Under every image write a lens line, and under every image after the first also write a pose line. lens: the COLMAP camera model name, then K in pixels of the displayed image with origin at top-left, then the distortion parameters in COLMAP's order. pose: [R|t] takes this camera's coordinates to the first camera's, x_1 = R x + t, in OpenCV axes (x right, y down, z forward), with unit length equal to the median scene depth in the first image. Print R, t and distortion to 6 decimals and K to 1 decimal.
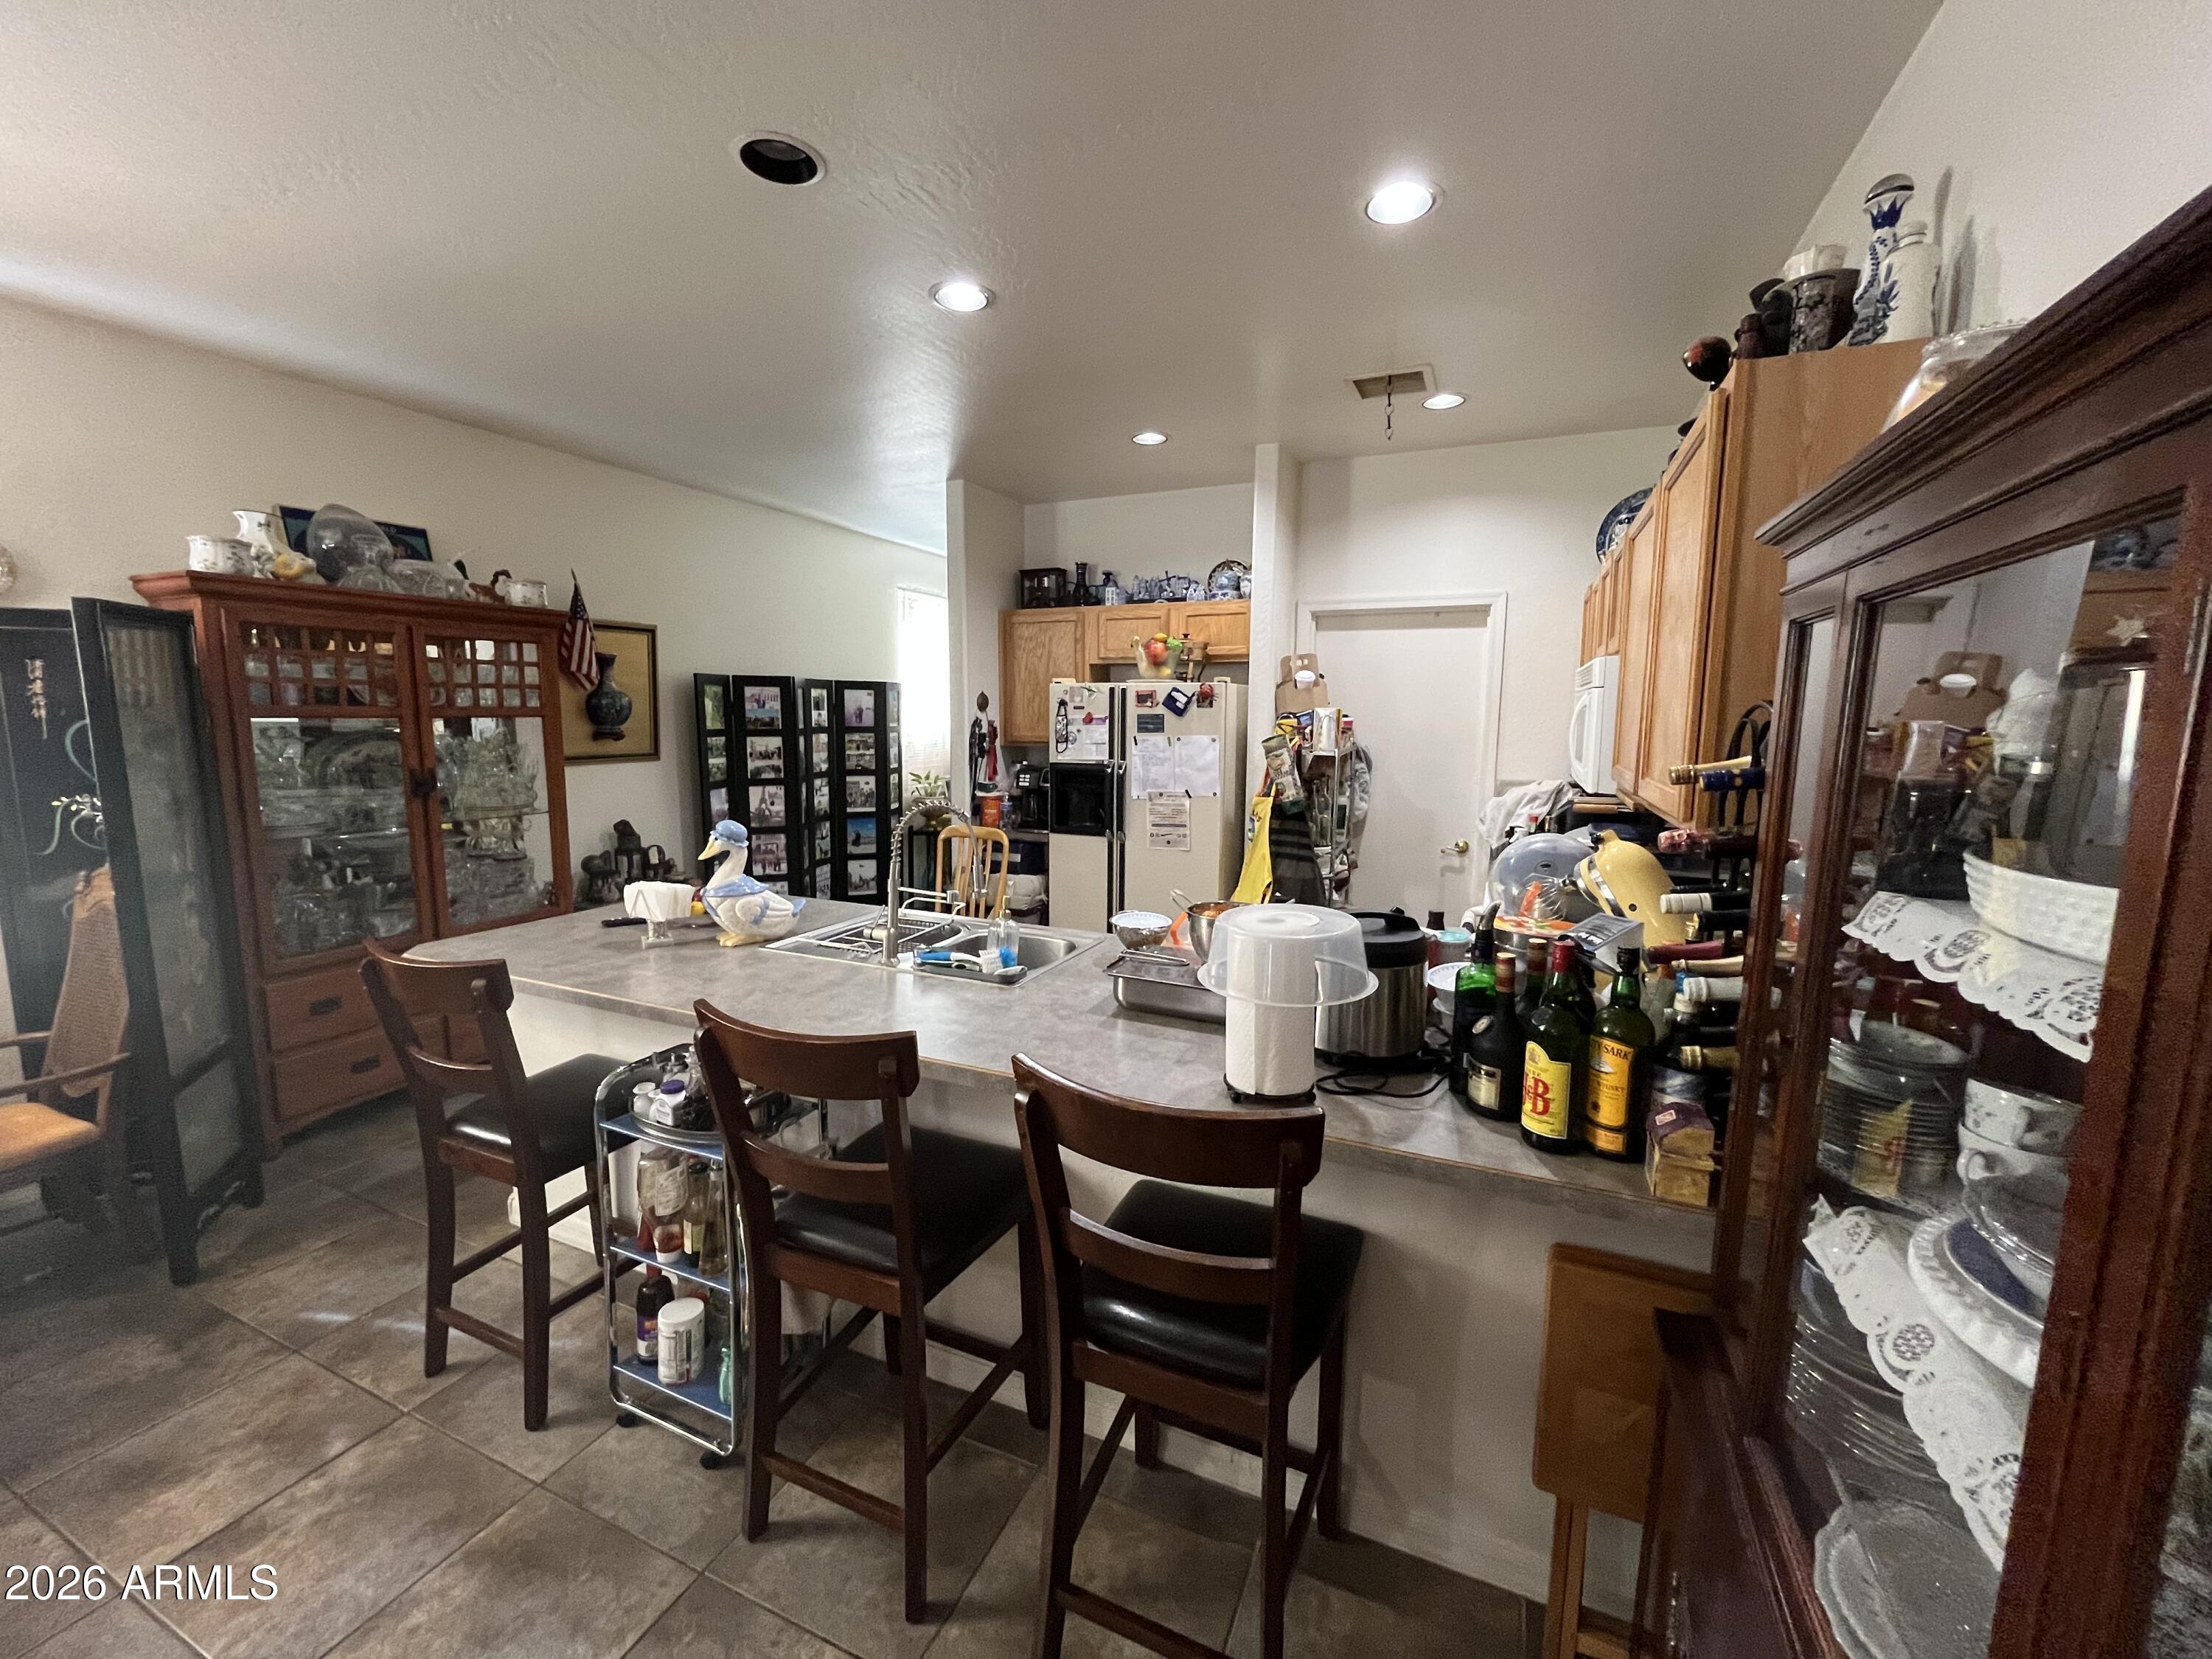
lens RADIAL K [[895.1, 0, 1102.6], [0, 895.1, 828.0], [0, 0, 1]] dist [-0.000672, -0.002174]
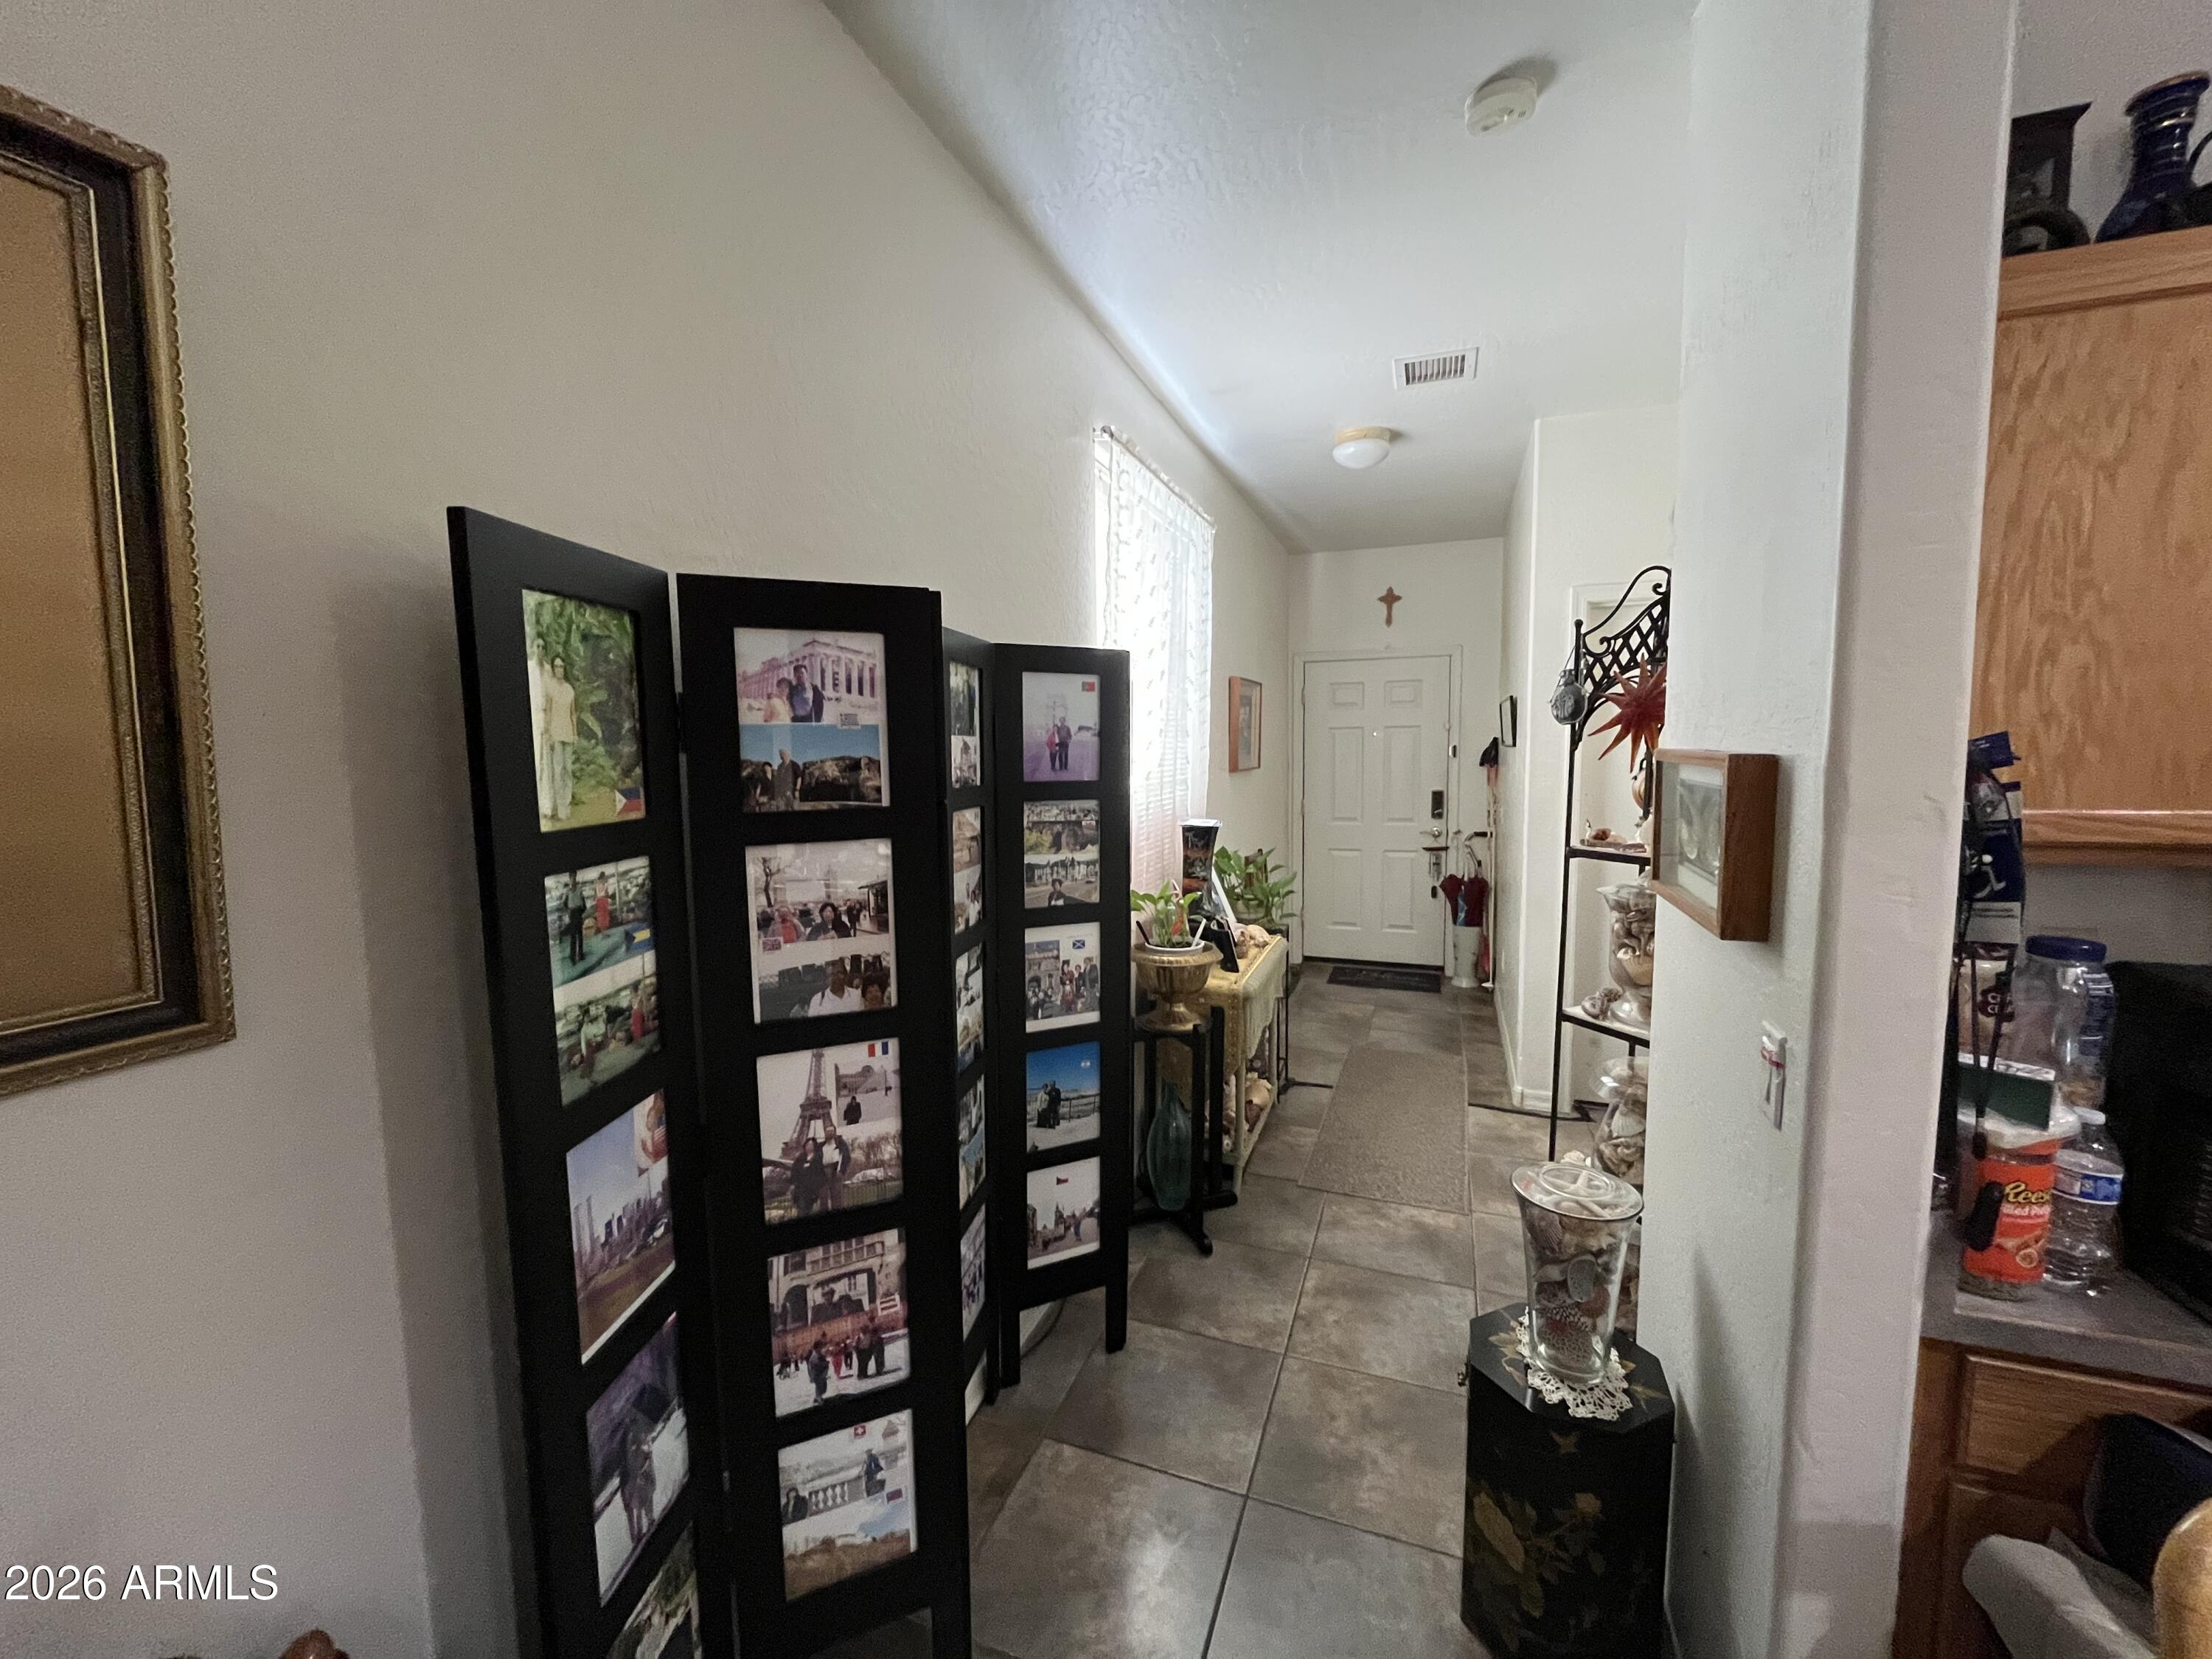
lens RADIAL K [[895.1, 0, 1105.6], [0, 895.1, 828.7], [0, 0, 1]] dist [-0.000672, -0.002174]
pose [[0.997967, -0.025029, 0.058612, -0.314808], [0.027331, 0.998872, -0.038822, -0.093923], [-0.057575, 0.040345, 0.997526, 0.756047]]
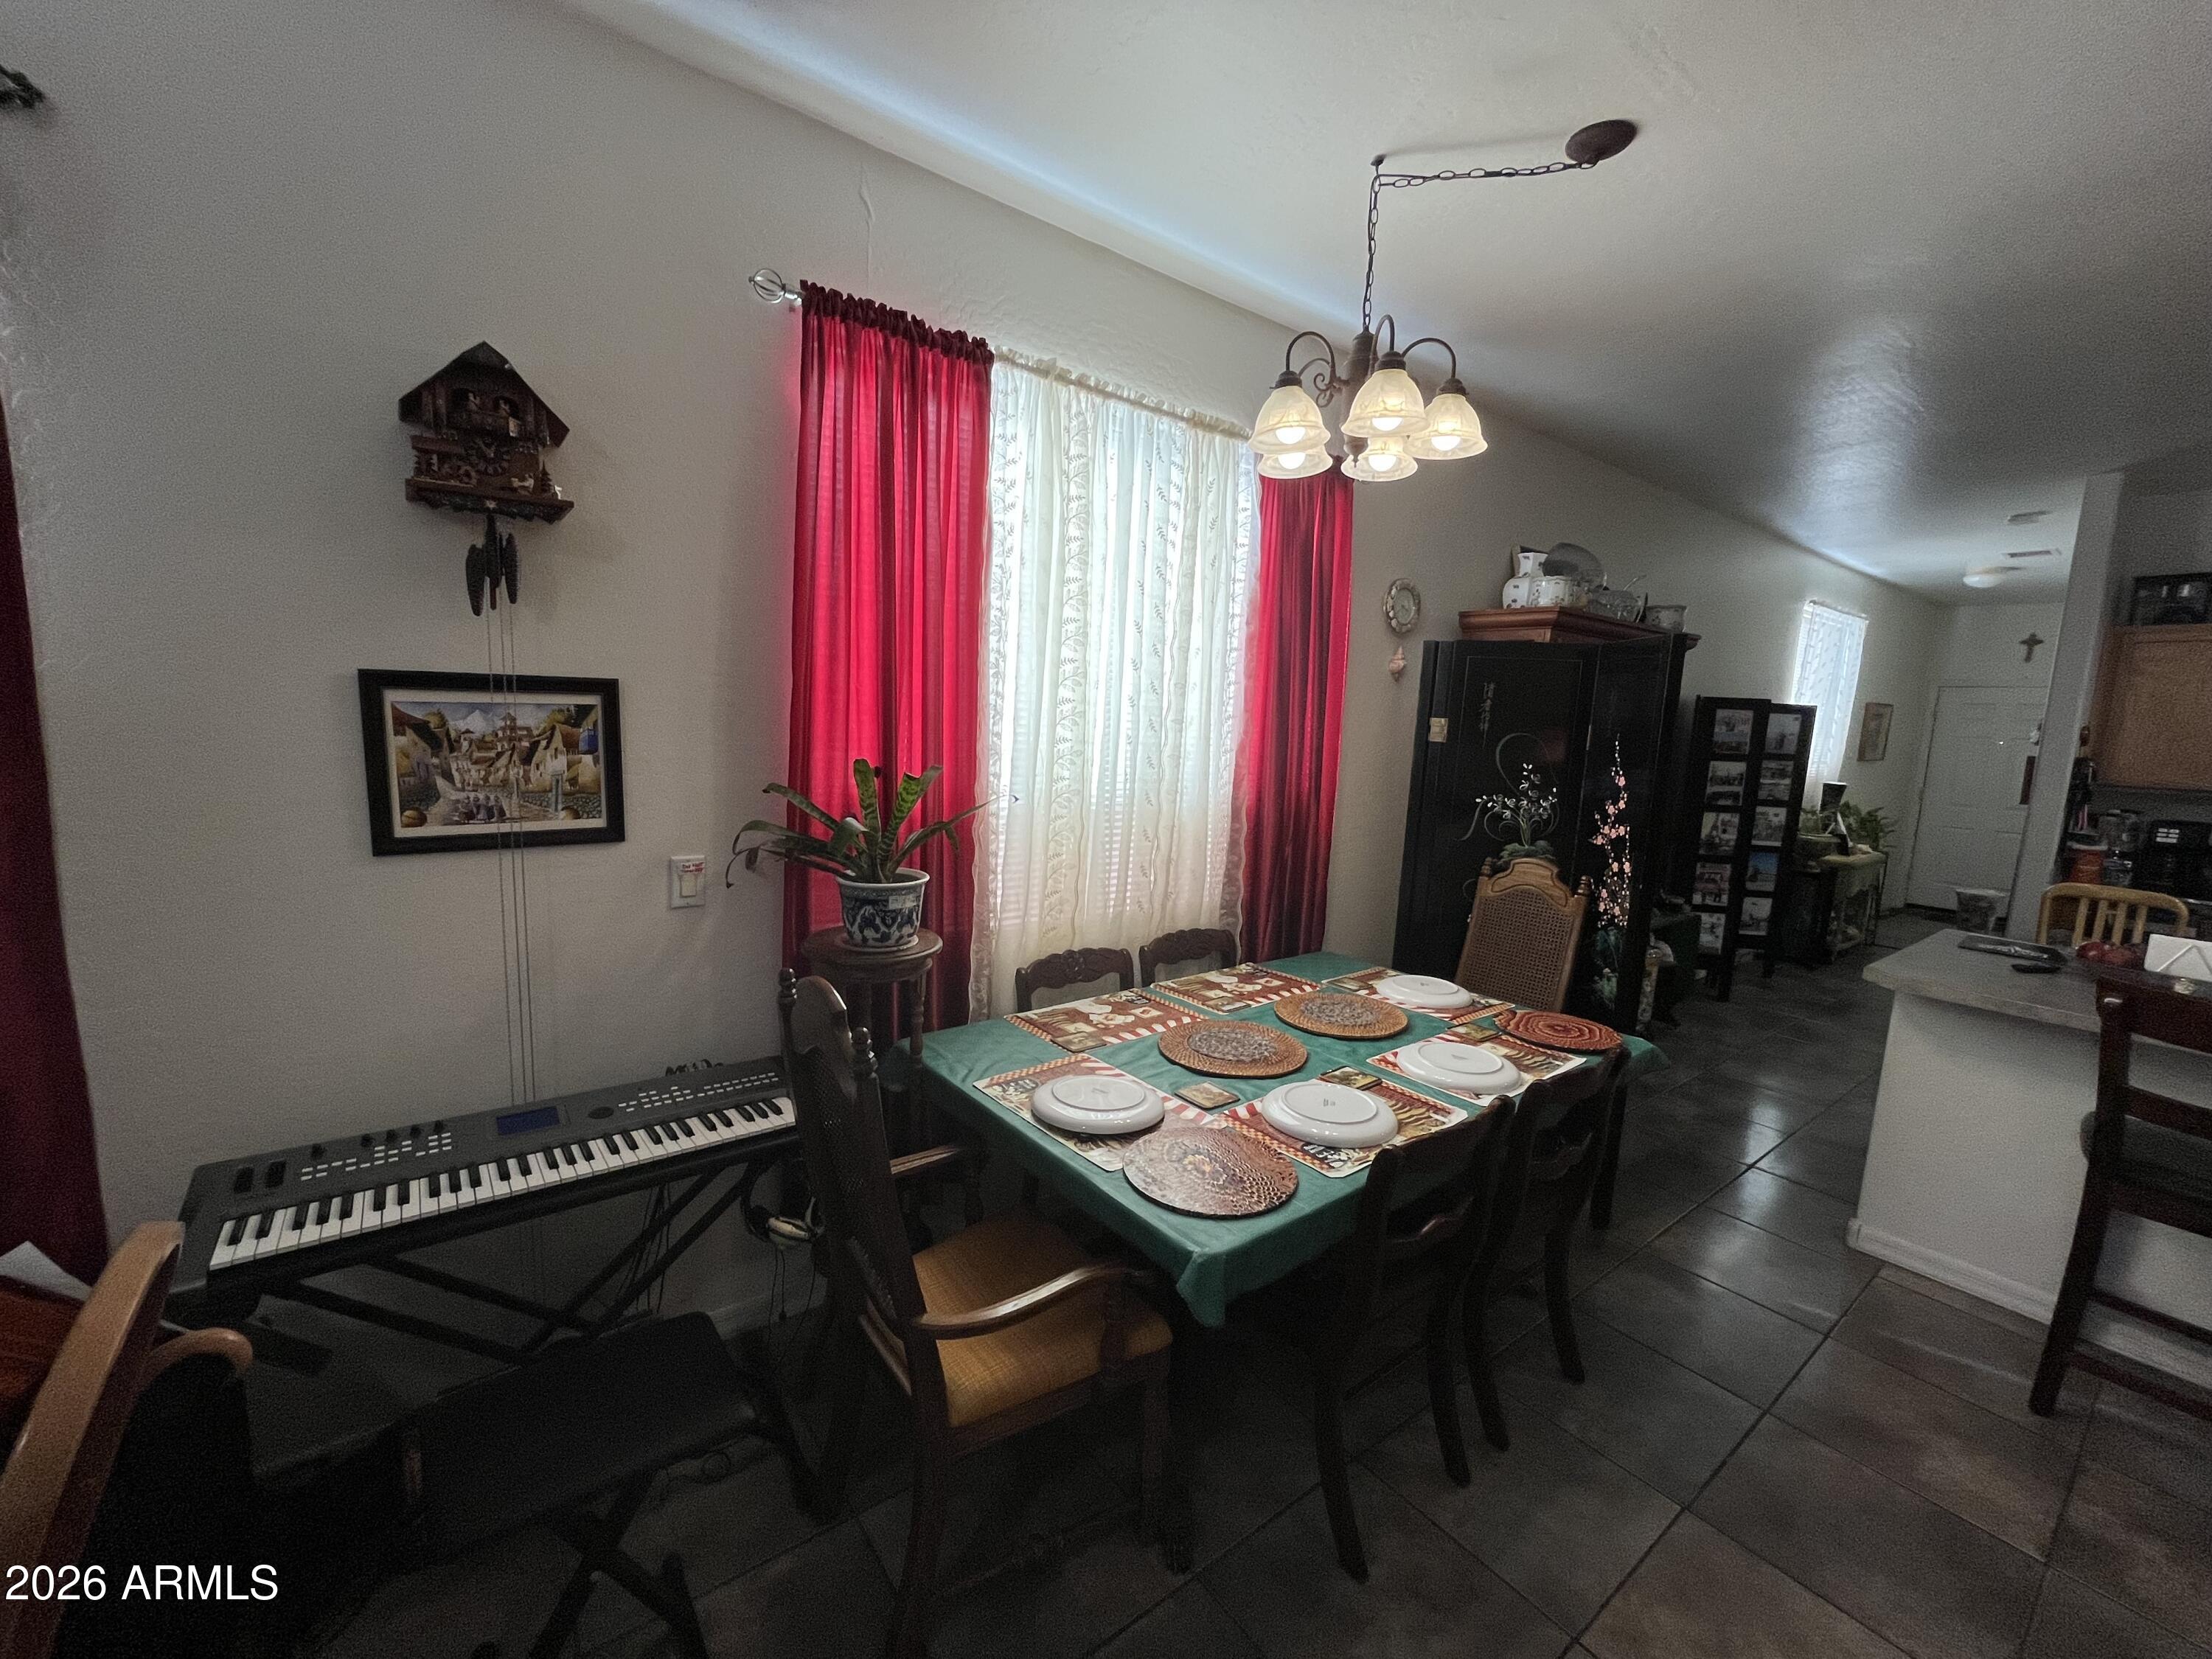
lens RADIAL K [[895.1, 0, 1098.9], [0, 895.1, 831.6], [0, 0, 1]] dist [-0.000672, -0.002174]
pose [[0.874400, 0.094386, -0.475937, -0.501408], [-0.097979, 0.995038, 0.017322, 0.021643], [0.475210, 0.031486, 0.879309, -0.156004]]
